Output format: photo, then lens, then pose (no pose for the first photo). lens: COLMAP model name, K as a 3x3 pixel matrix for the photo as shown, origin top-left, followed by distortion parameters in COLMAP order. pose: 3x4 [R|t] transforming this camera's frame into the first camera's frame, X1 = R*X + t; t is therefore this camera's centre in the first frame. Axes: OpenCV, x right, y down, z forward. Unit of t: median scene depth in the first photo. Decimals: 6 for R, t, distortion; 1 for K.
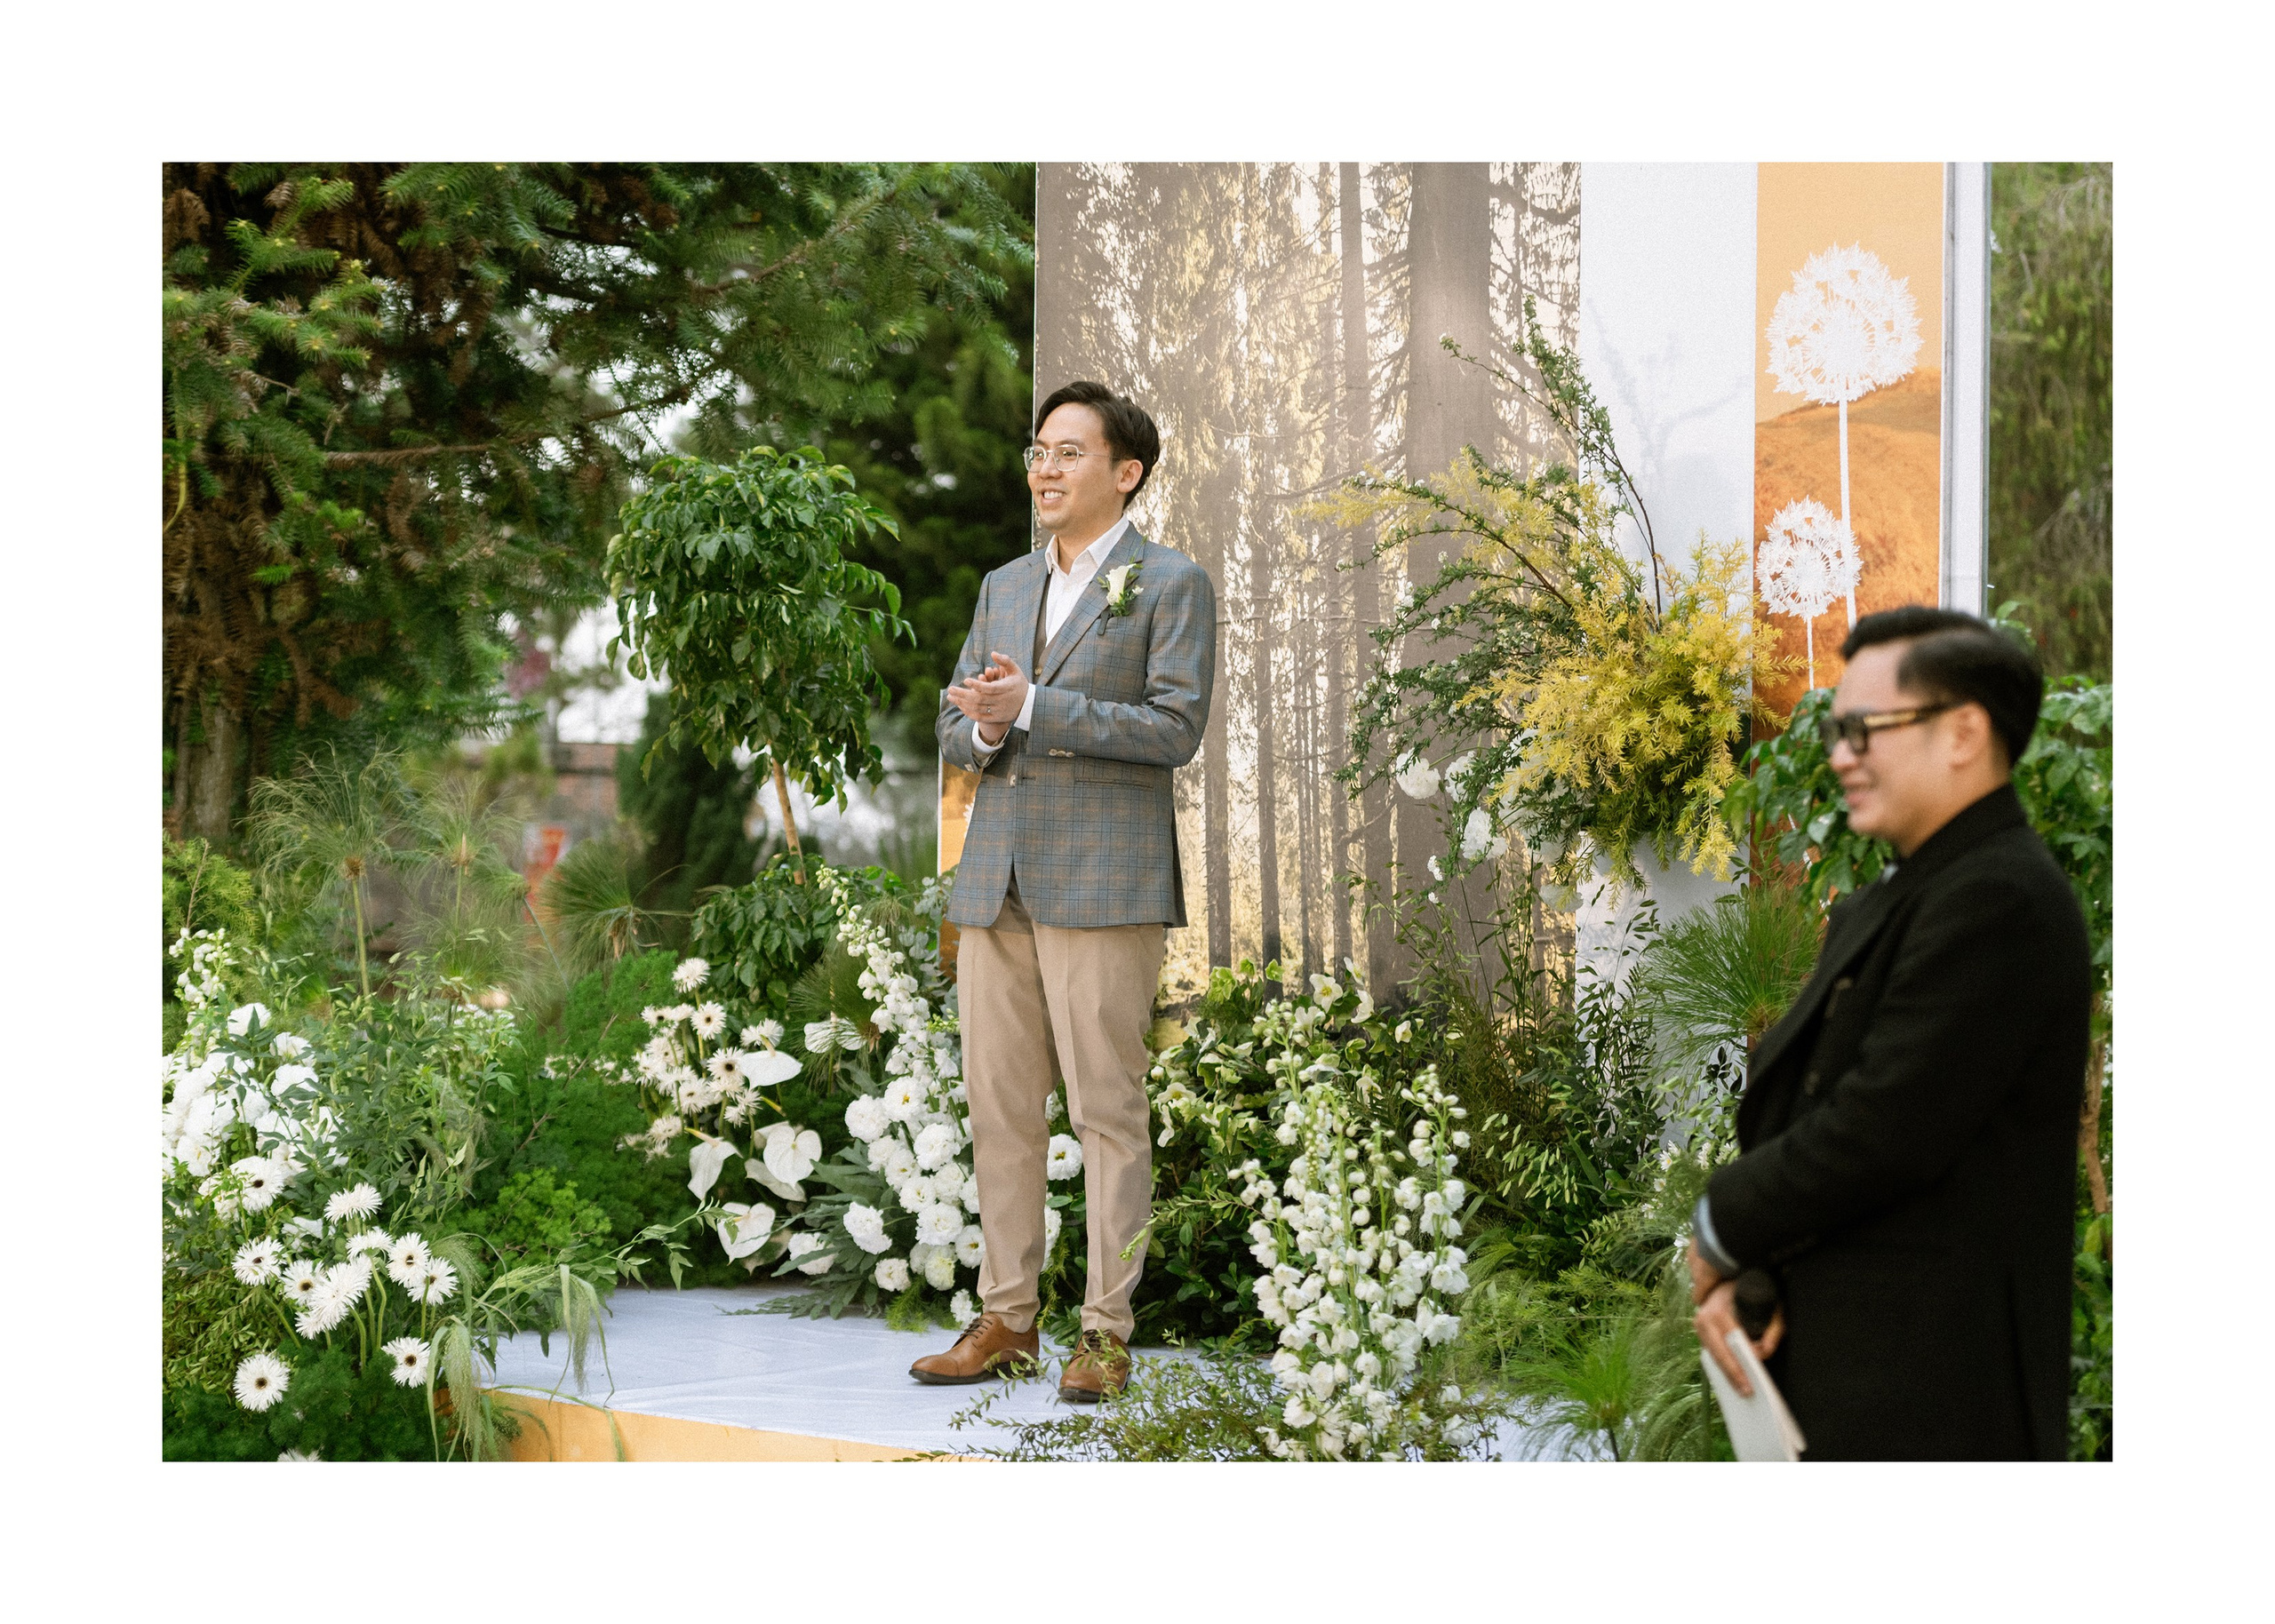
lens RADIAL K [[5090.3, 0, 1149.6], [0, 5090.3, 796.6], [0, 0, 1]] dist [-0.135068, 0.000000]
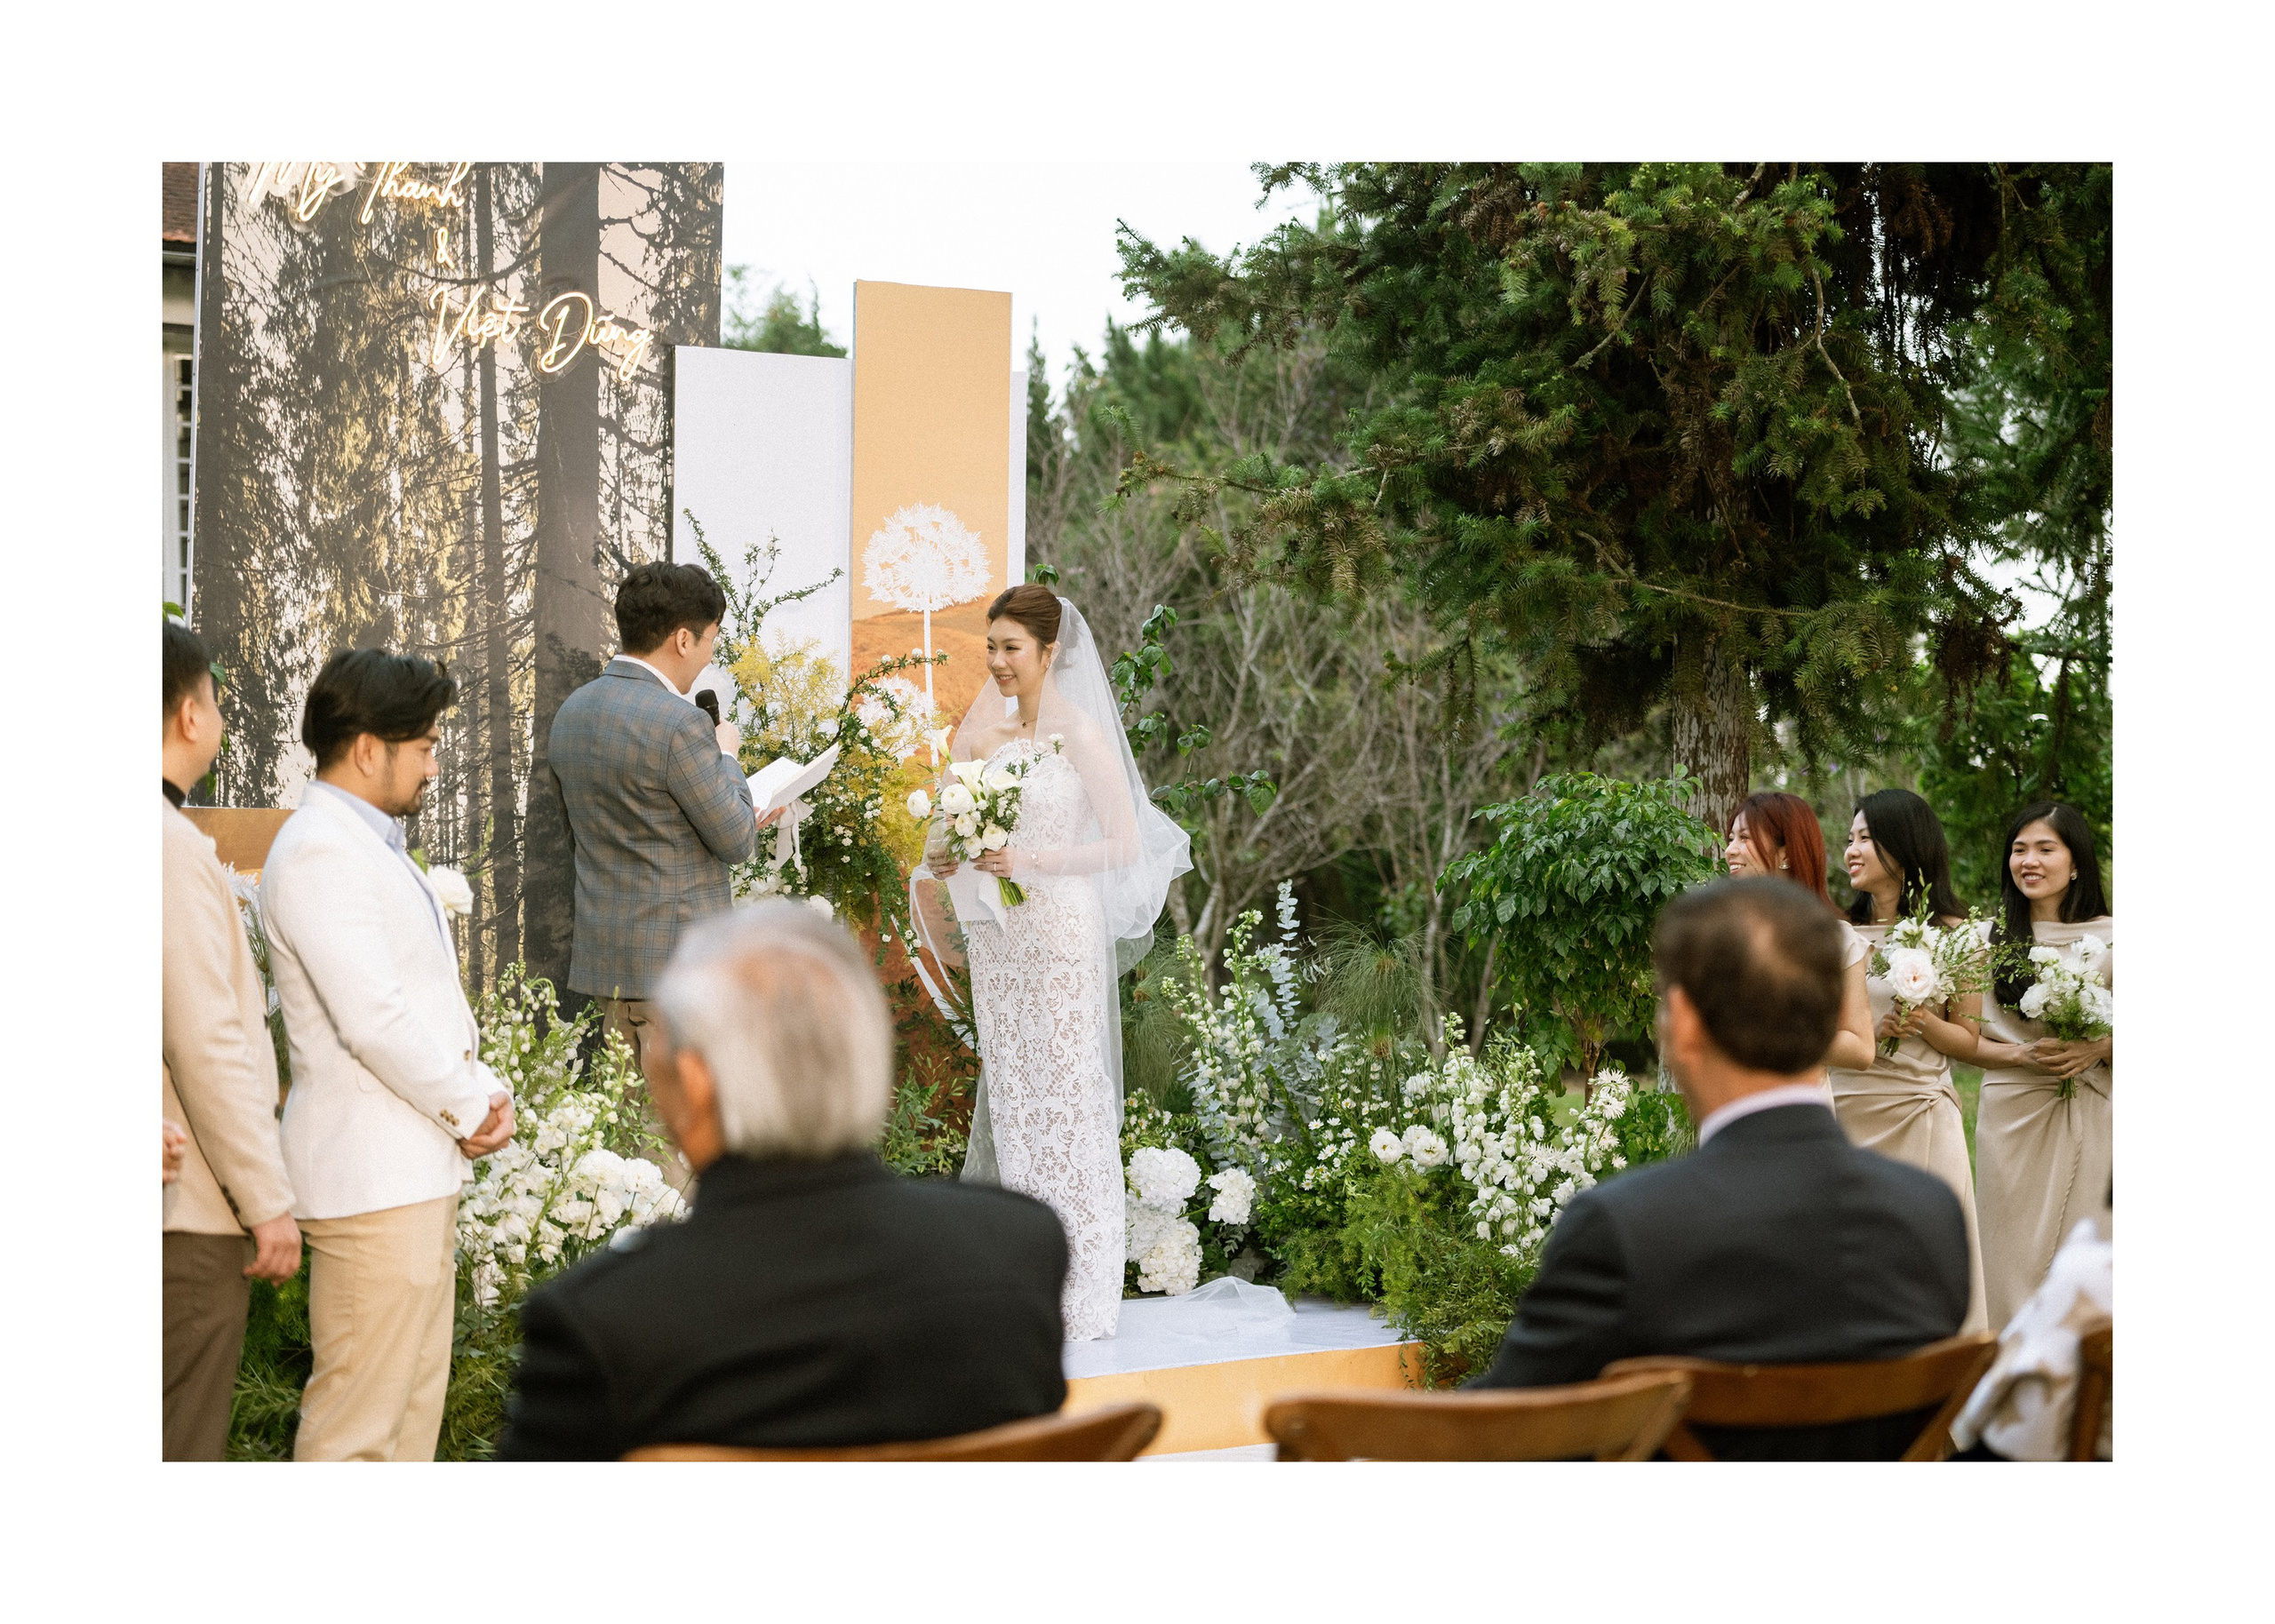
lens RADIAL K [[4177.8, 0, 1260.9], [0, 4177.8, 816.7], [0, 0, 1]] dist [-0.125291, 0.000000]
pose [[0.121328, 0.001602, 0.992611, -0.936446], [0.017126, 0.999846, -0.003707, -0.011327], [-0.992465, 0.017449, 0.121282, 0.683041]]
